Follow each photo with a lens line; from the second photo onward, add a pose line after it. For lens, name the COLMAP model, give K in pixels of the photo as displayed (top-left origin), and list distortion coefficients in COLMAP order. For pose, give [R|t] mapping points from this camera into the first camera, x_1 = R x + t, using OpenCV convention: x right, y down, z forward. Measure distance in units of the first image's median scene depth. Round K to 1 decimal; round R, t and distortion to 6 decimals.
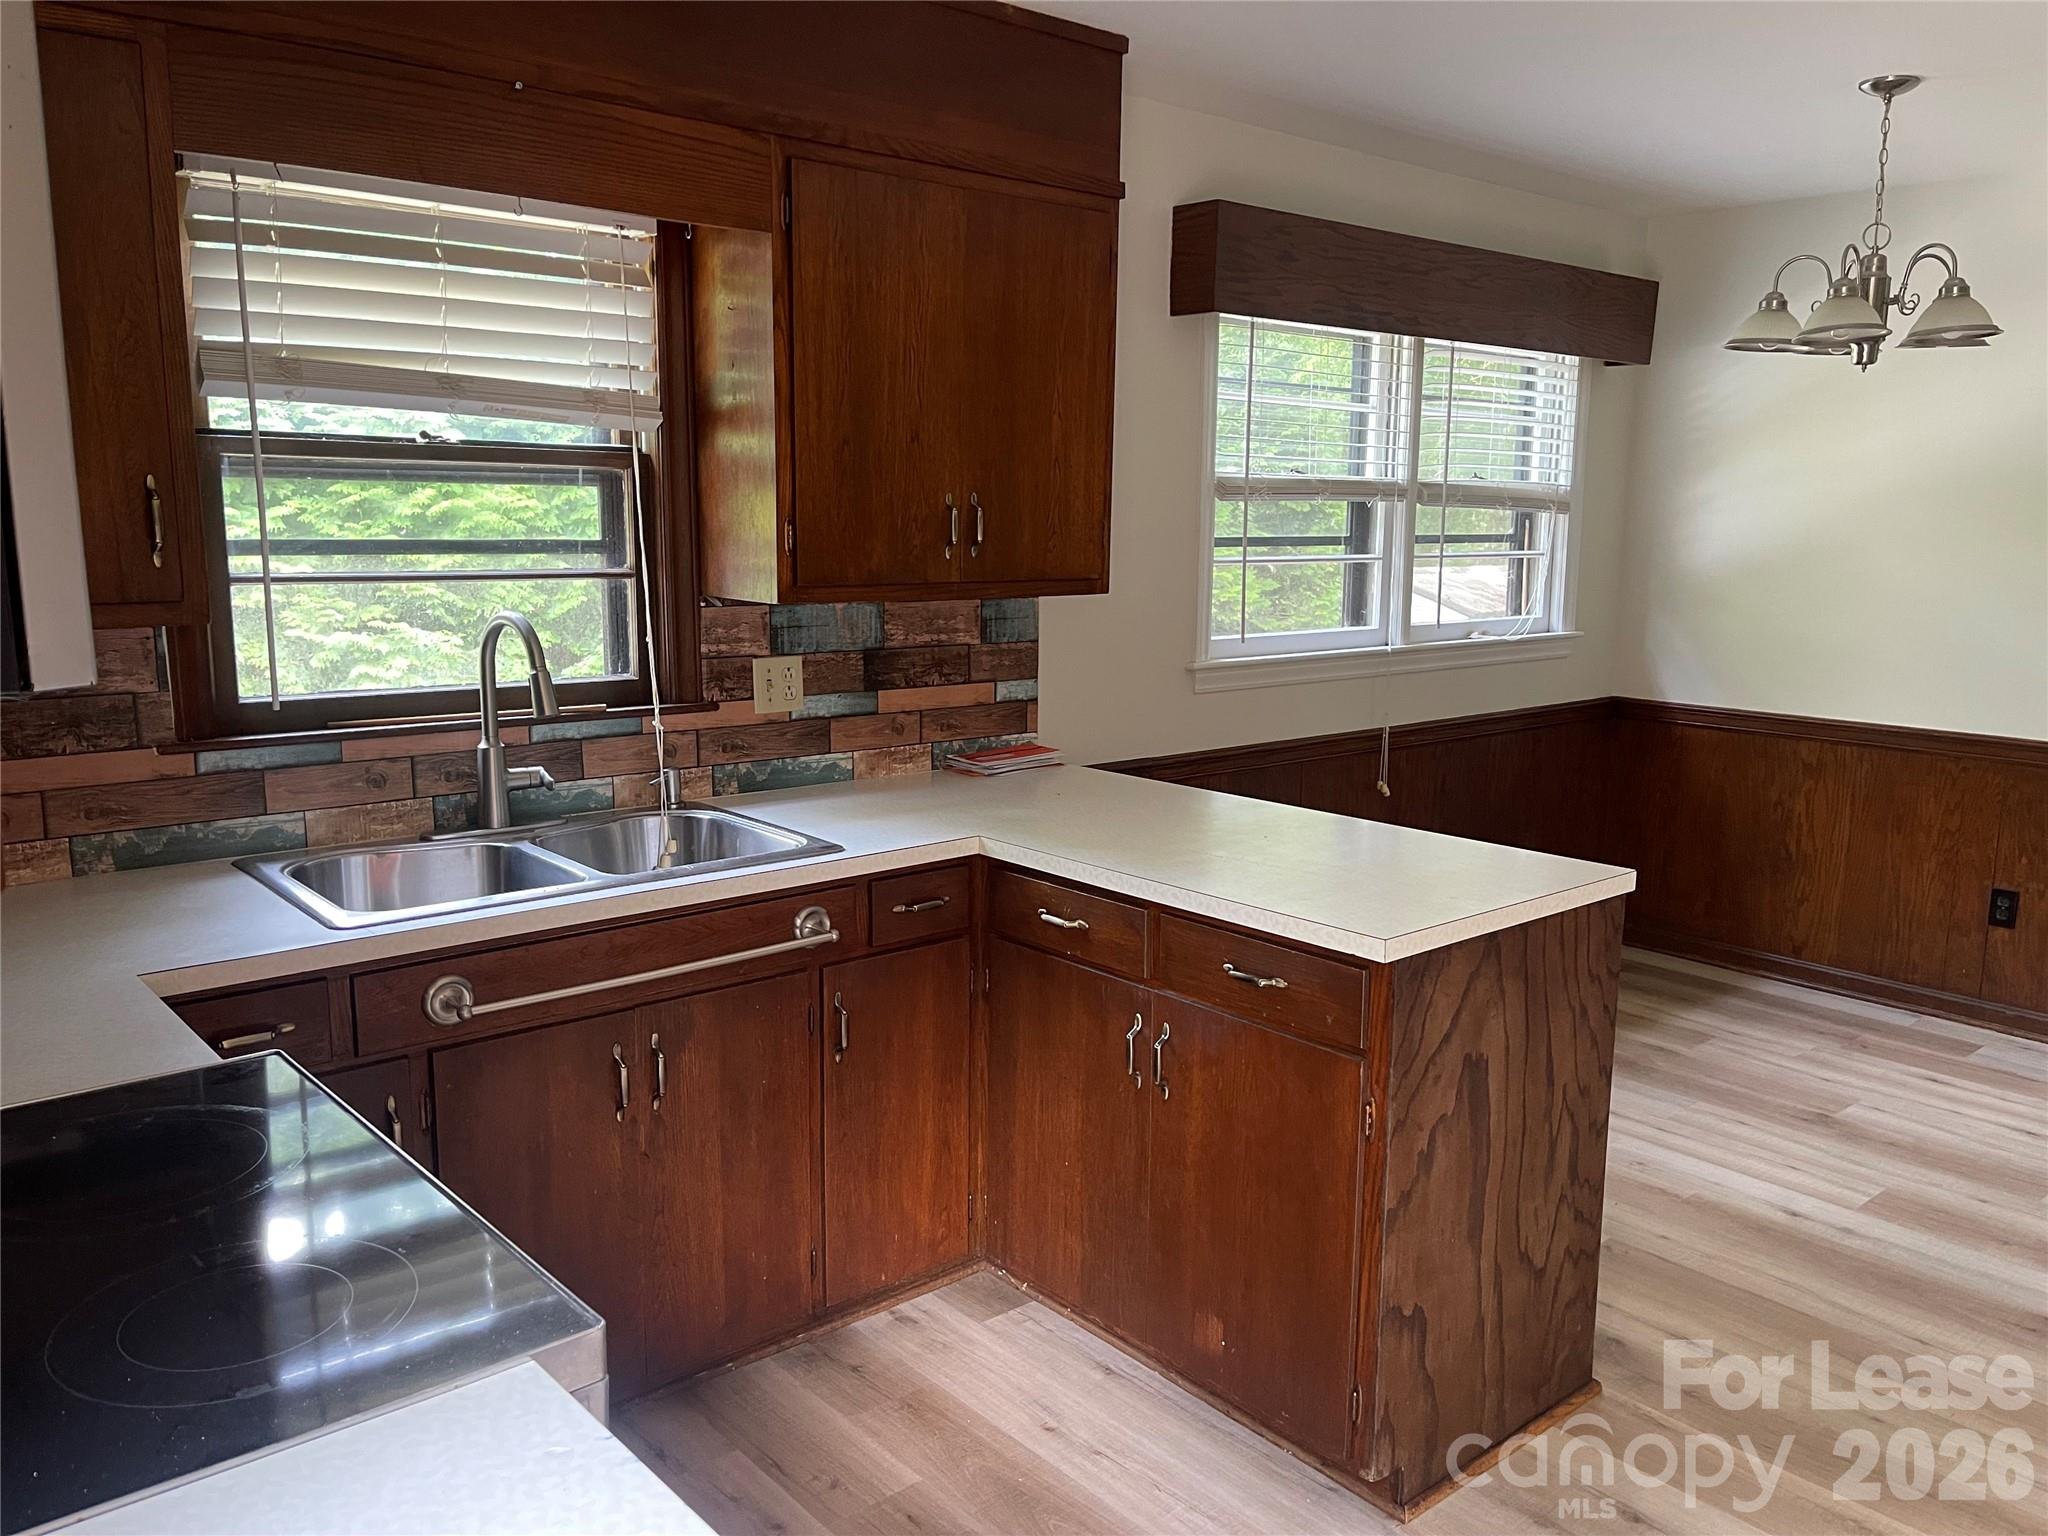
lens RADIAL K [[1542.7, 0, 1034.0], [0, 1542.7, 779.8], [0, 0, 1]] dist [0.070208, -0.091366]
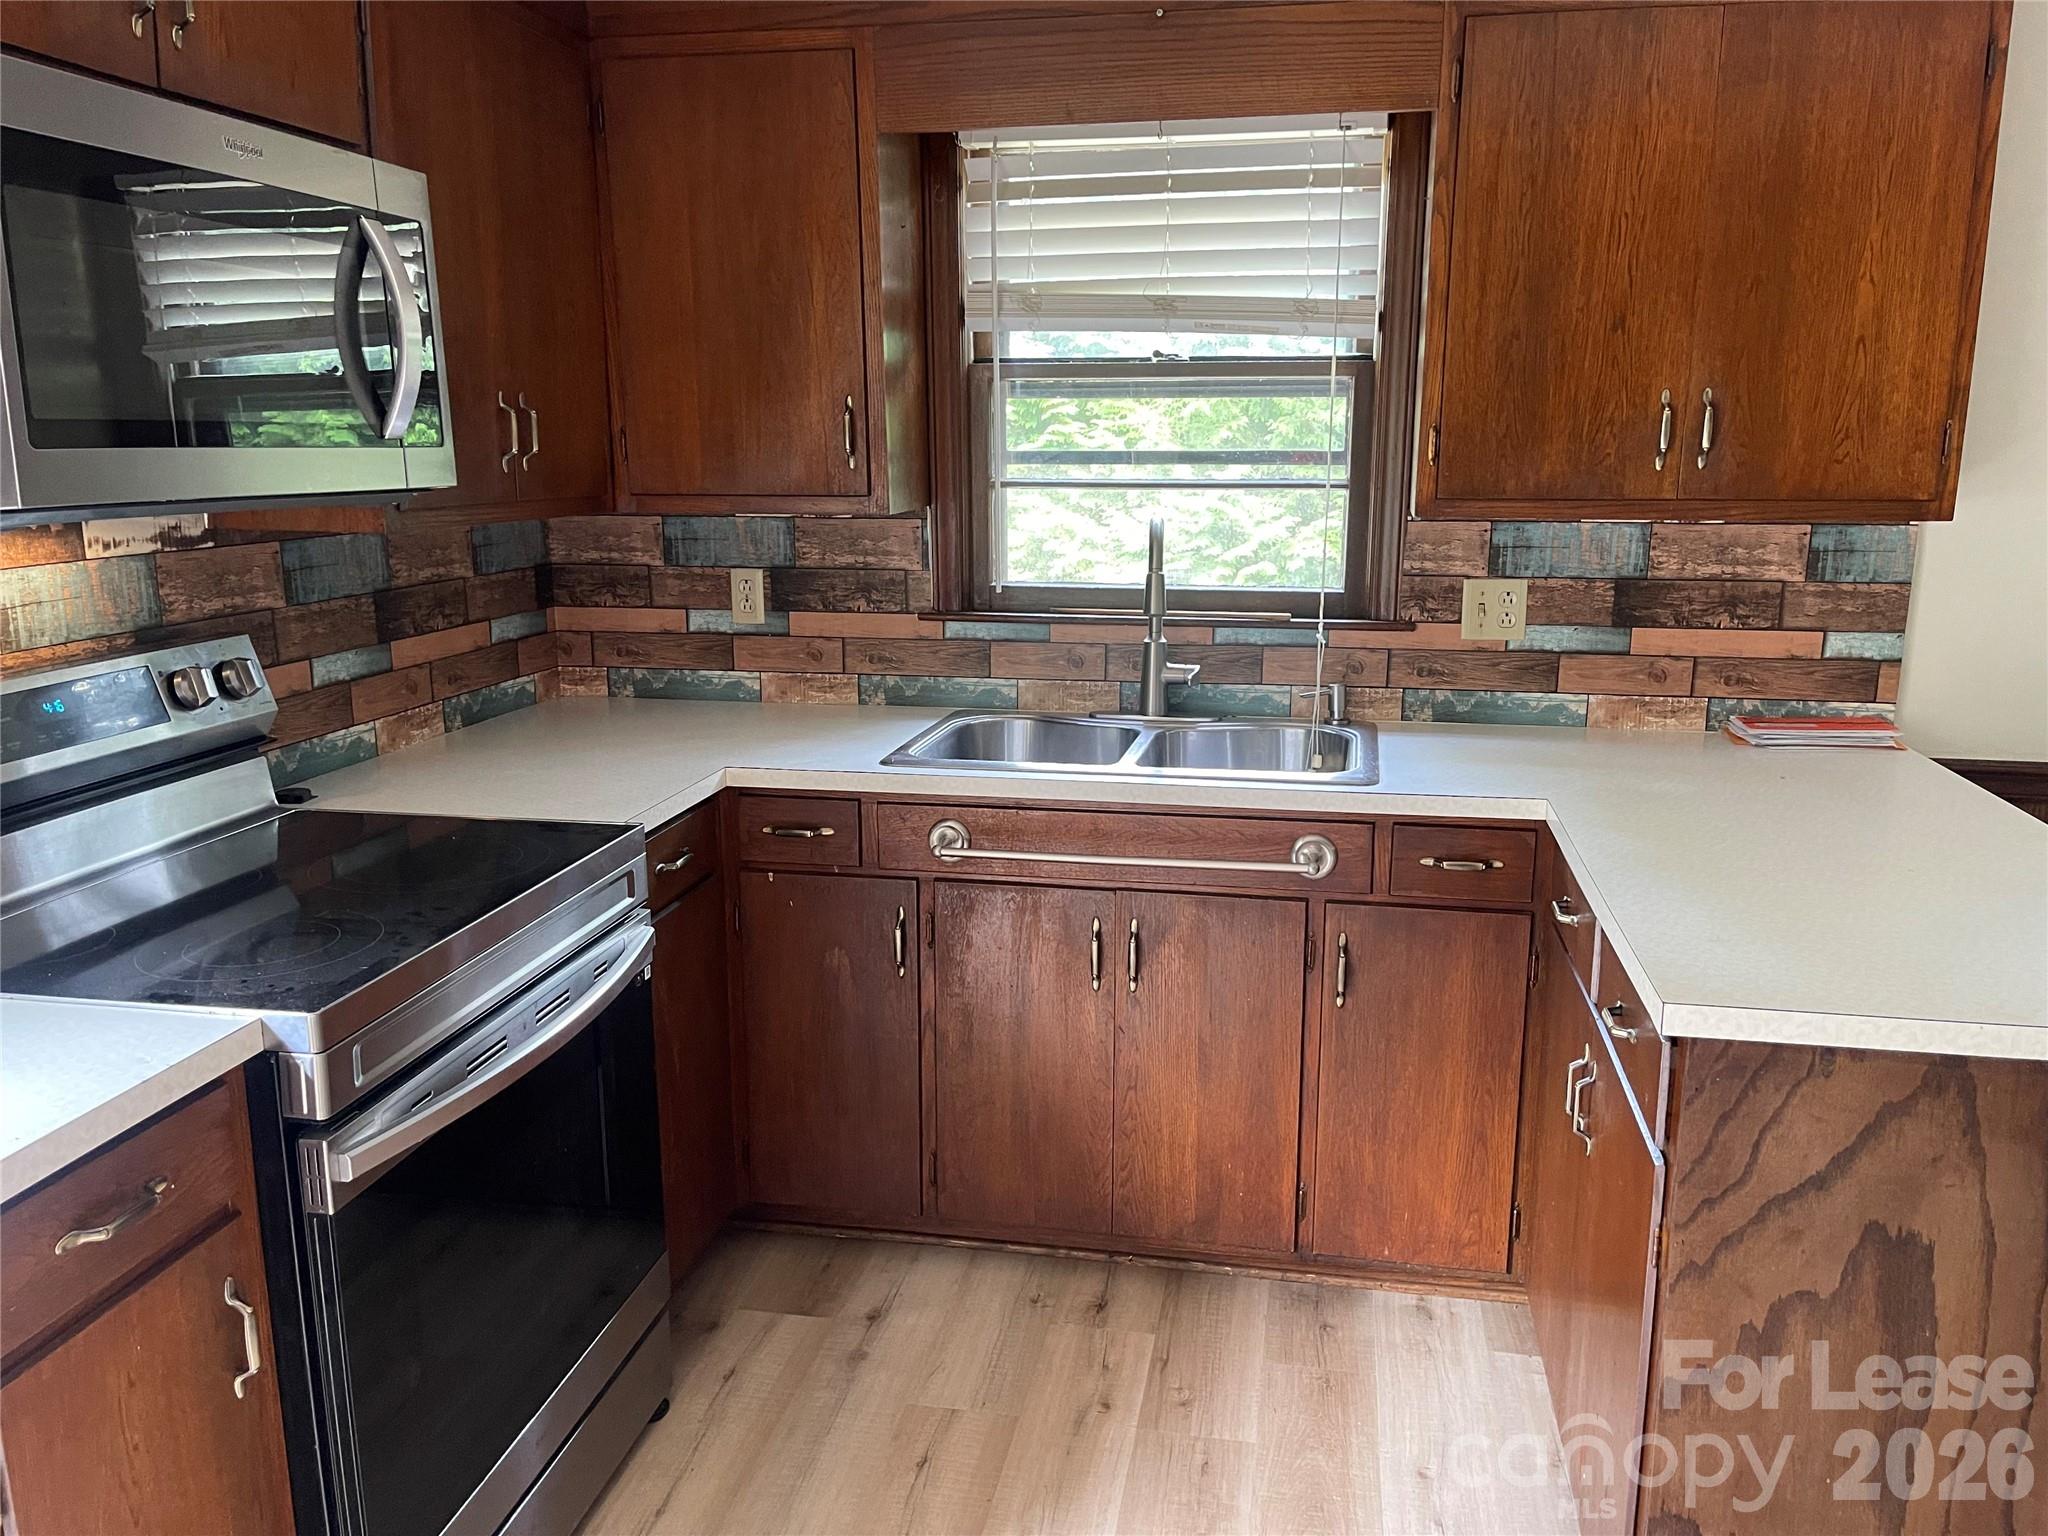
lens RADIAL K [[1542.7, 0, 1034.0], [0, 1542.7, 779.8], [0, 0, 1]] dist [0.070208, -0.091366]
pose [[0.623808, 0.160546, -0.764911, 0.392332], [-0.126225, 0.986522, 0.104120, -0.024348], [0.771318, 0.031600, 0.635665, 0.216720]]
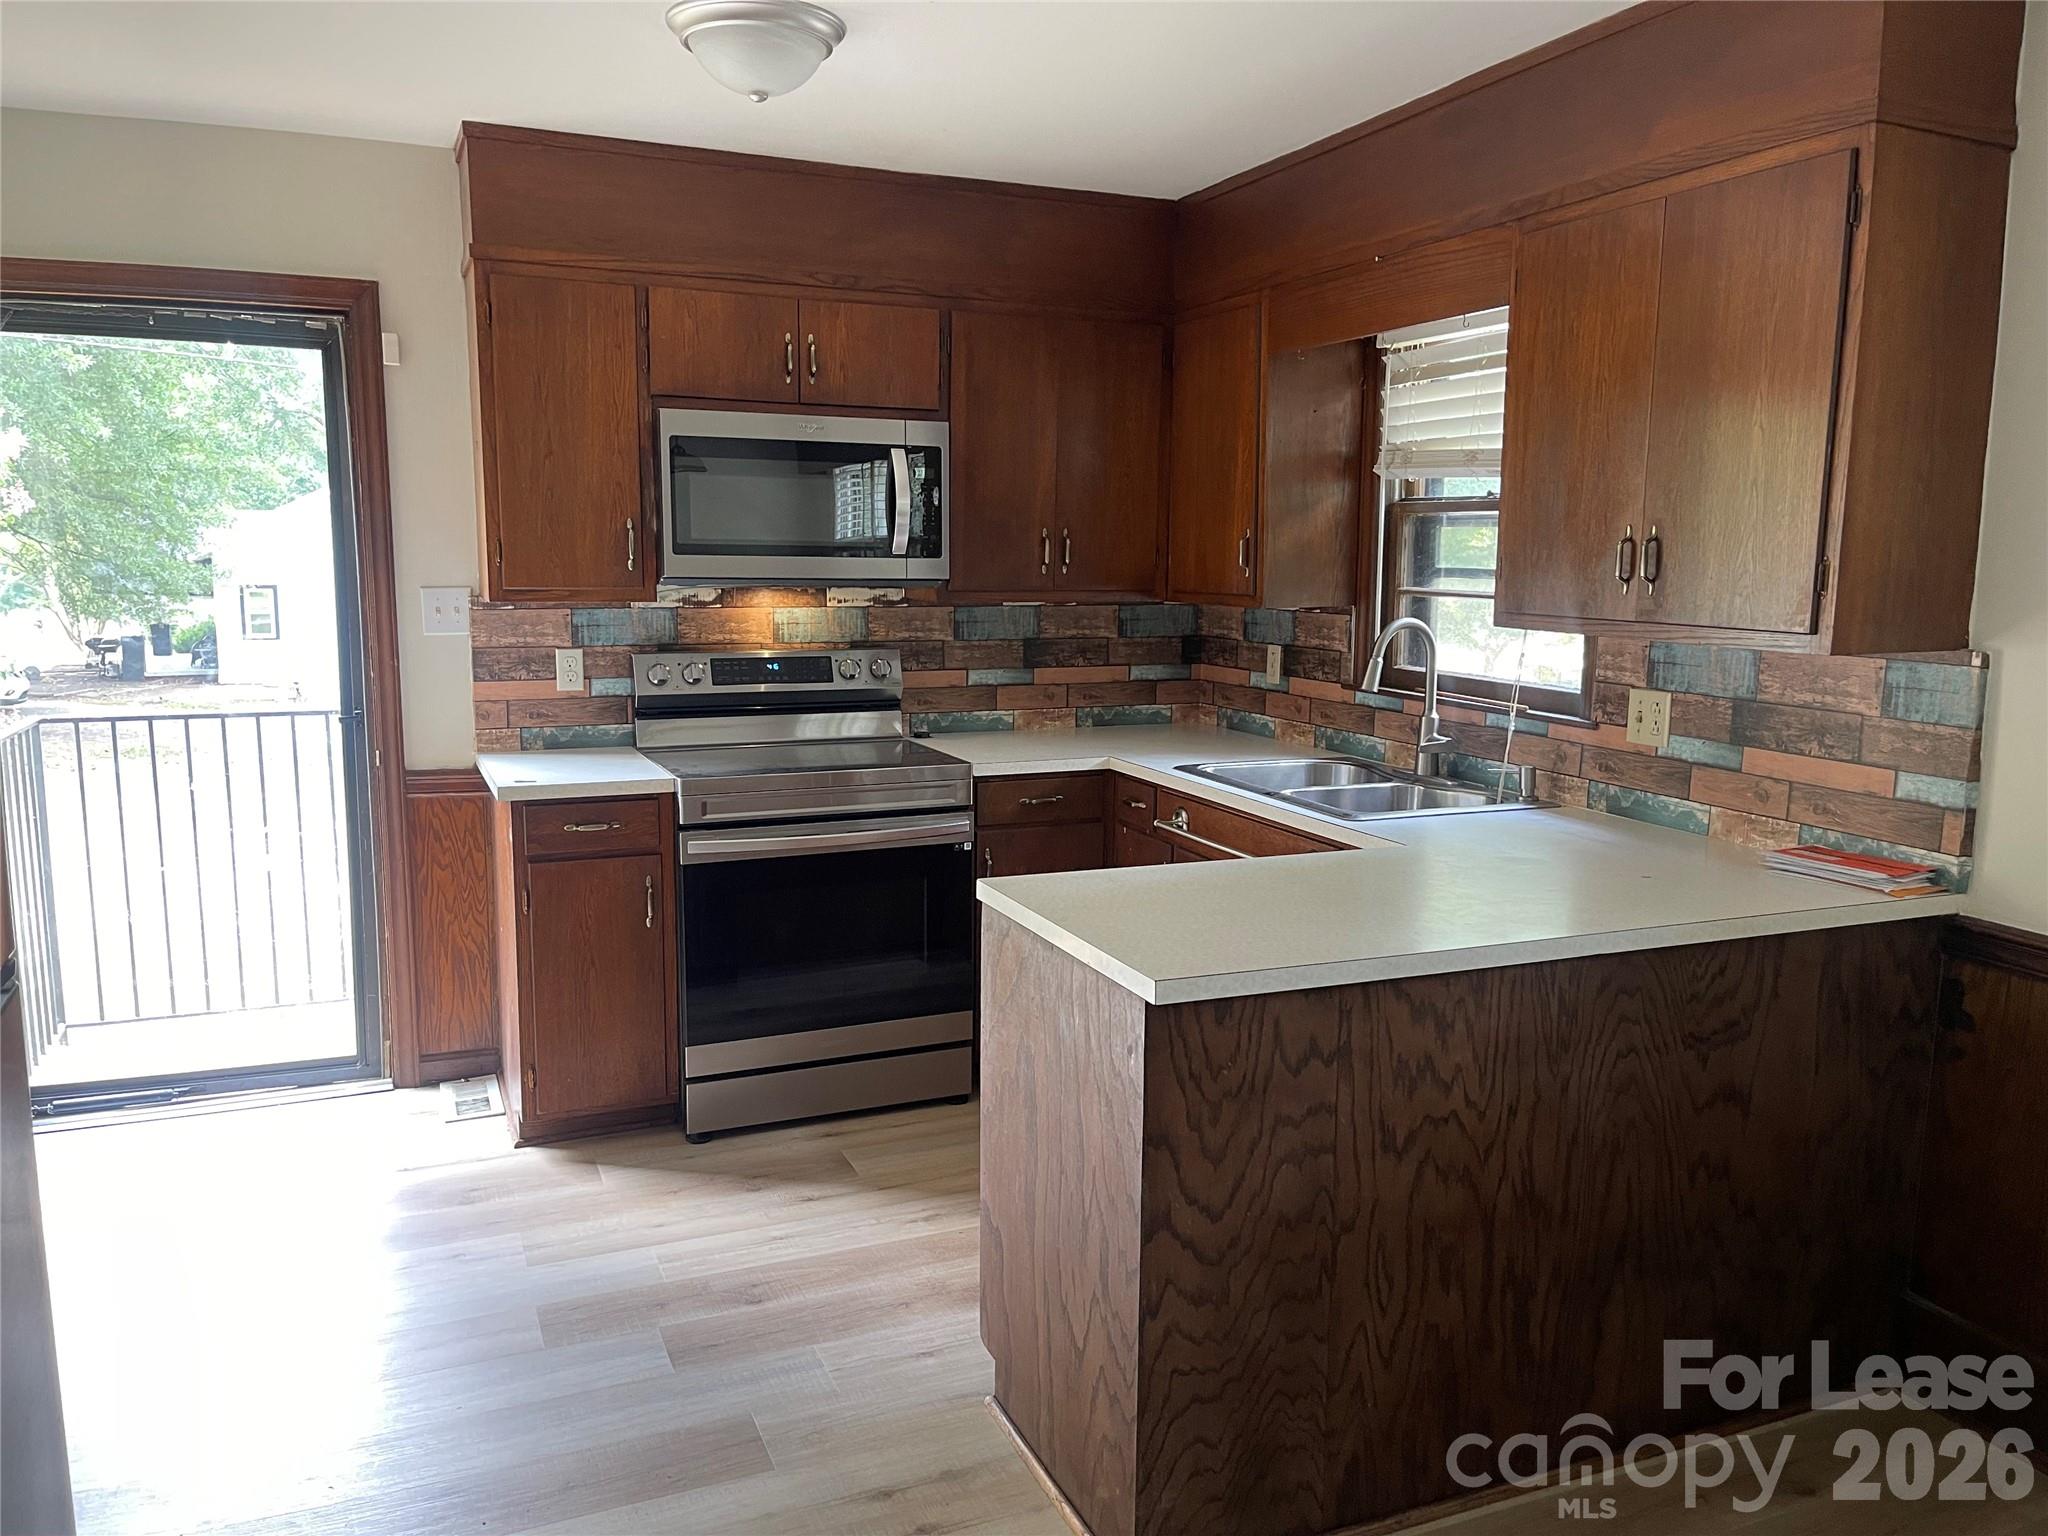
lens RADIAL K [[1533.7, 0, 1039.5], [0, 1533.7, 781.7], [0, 0, 1]] dist [0.075133, -0.101338]
pose [[-0.298086, 0.137018, -0.944654, 0.936349], [-0.173720, 0.965329, 0.194834, -0.152933], [0.938598, 0.222183, -0.263948, 0.926118]]
